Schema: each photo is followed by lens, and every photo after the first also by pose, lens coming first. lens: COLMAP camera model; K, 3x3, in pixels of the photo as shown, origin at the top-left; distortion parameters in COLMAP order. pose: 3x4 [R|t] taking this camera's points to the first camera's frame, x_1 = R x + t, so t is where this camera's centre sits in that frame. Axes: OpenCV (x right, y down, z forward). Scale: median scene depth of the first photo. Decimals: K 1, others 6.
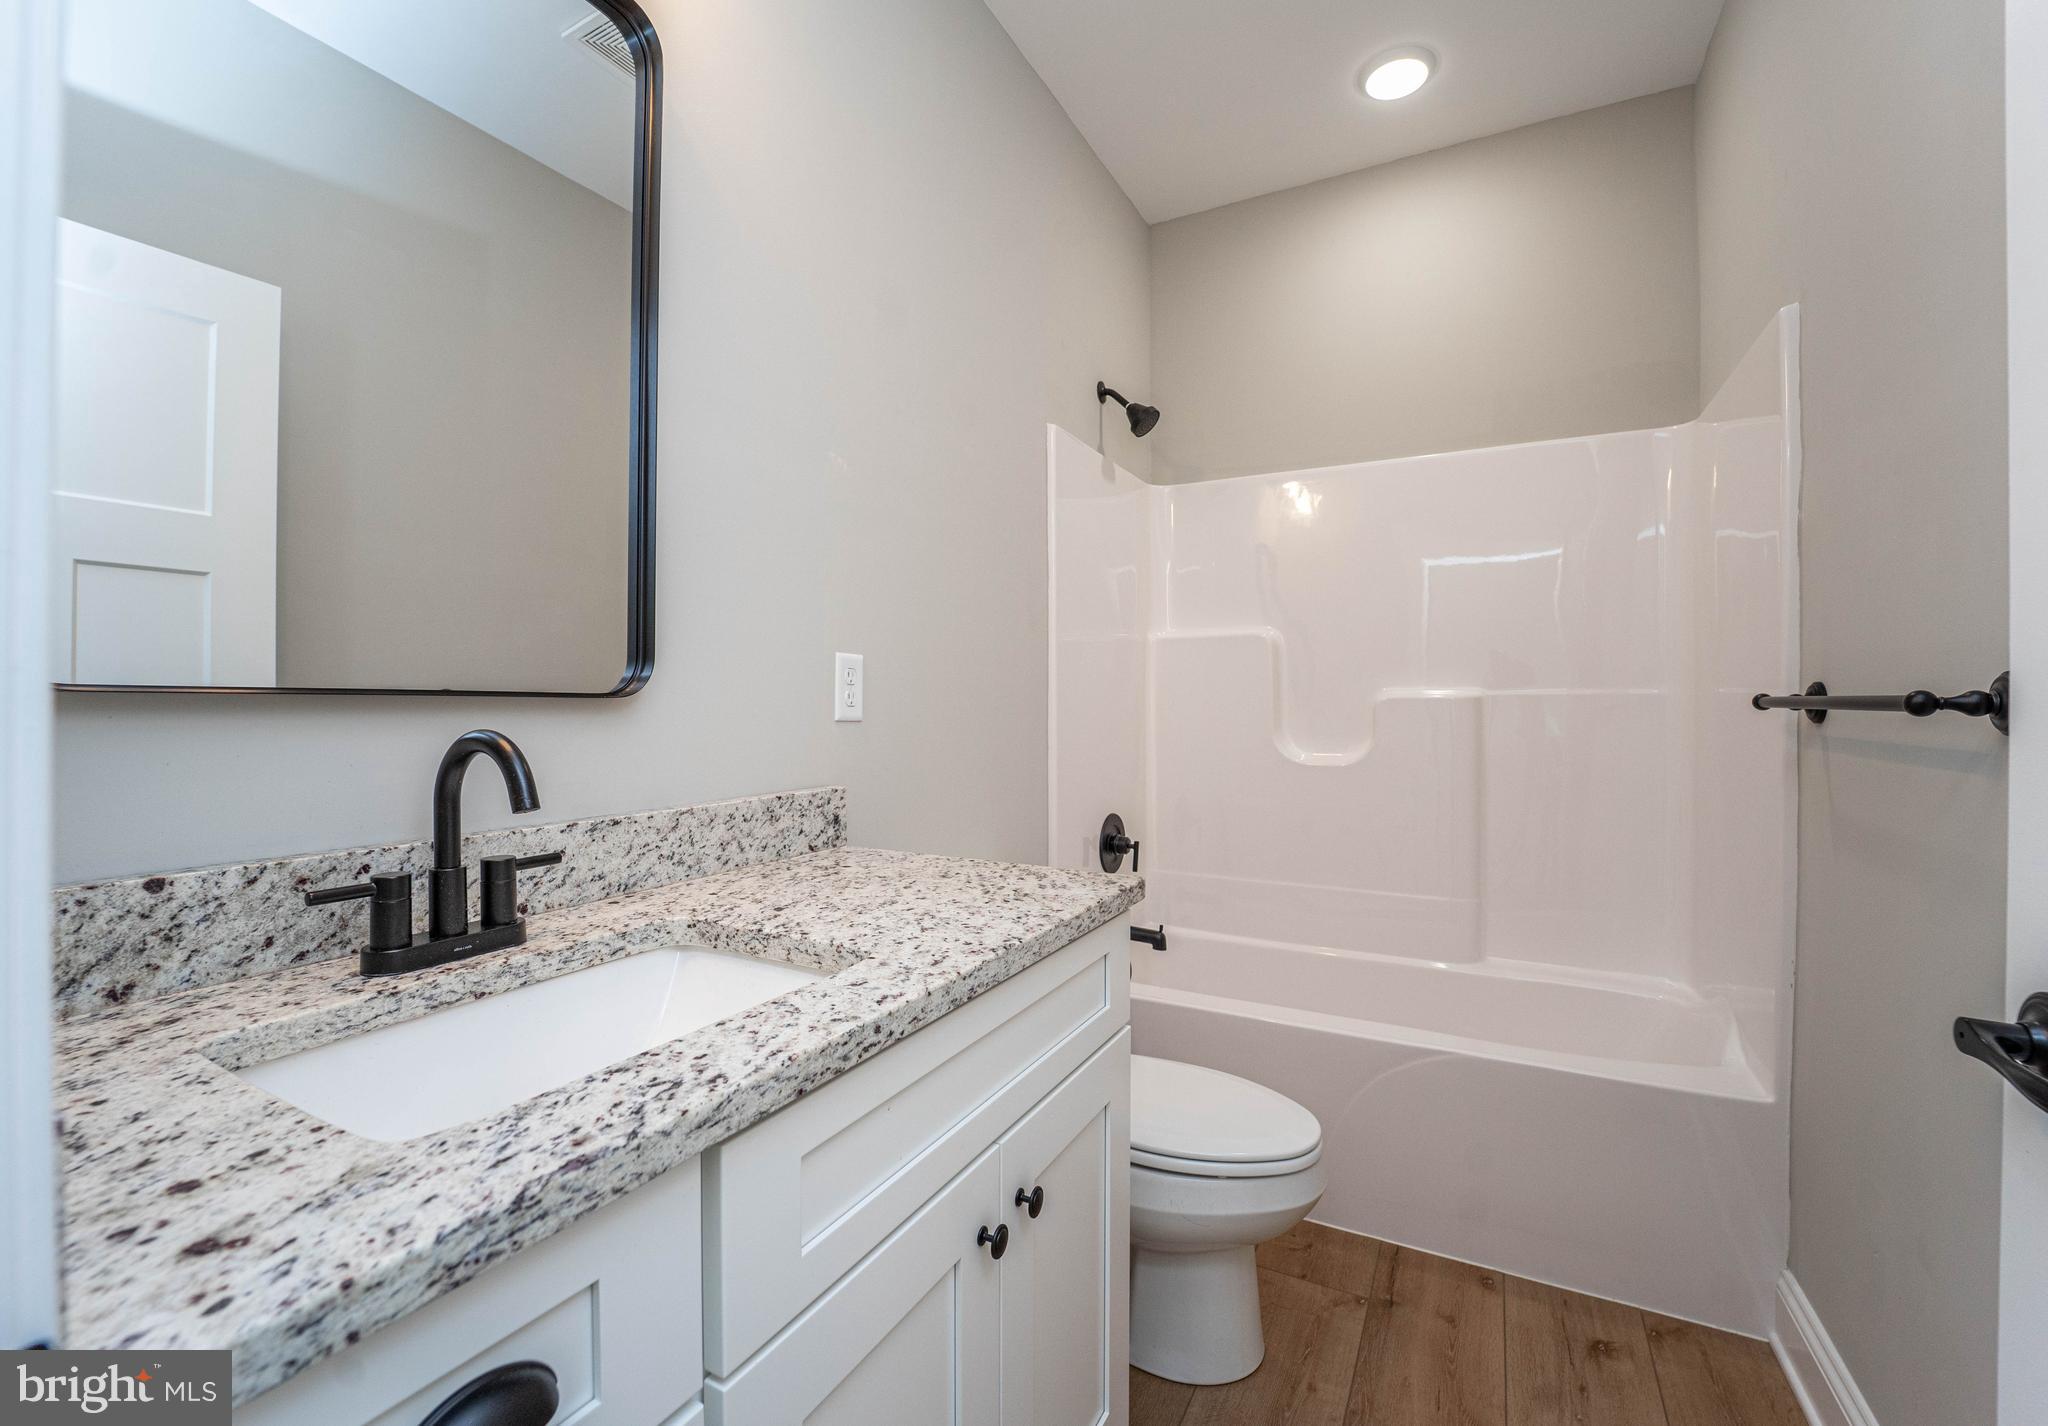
lens RADIAL K [[869.7, 0, 1026.5], [0, 869.7, 705.3], [0, 0, 1]] dist [0.000286, -0.000017]
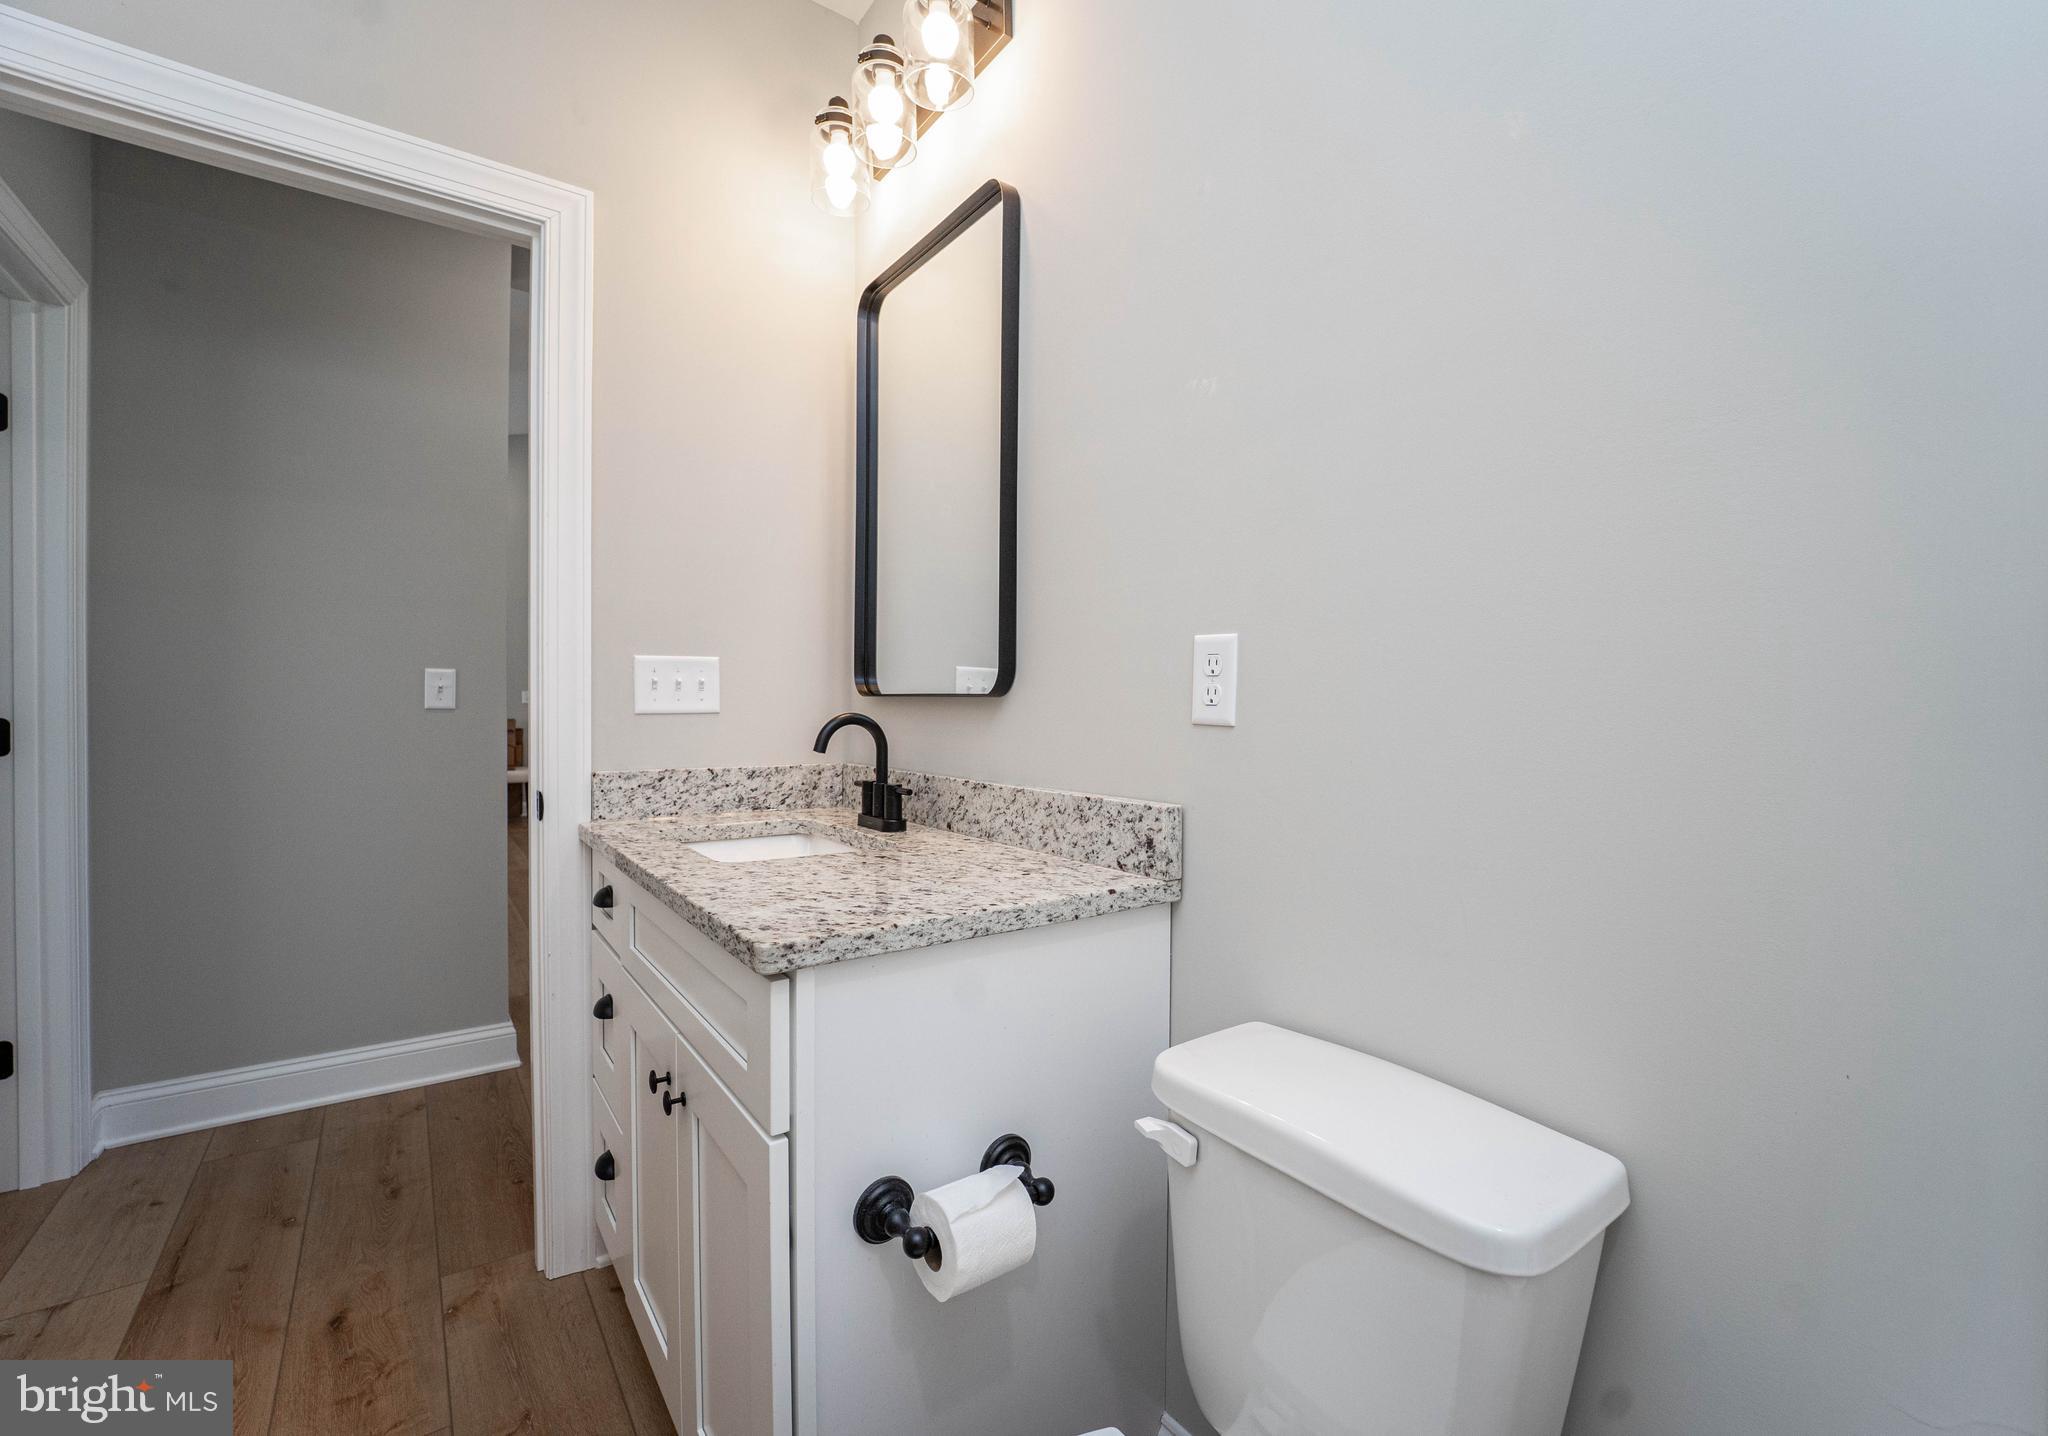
lens RADIAL K [[869.7, 0, 1026.4], [0, 869.7, 710.2], [0, 0, 1]] dist [0.000286, -0.000017]
pose [[-0.440838, 0.010548, -0.897525, 0.653091], [0.000242, 0.999932, 0.011633, -0.003479], [0.897586, 0.004911, -0.440811, 1.455924]]
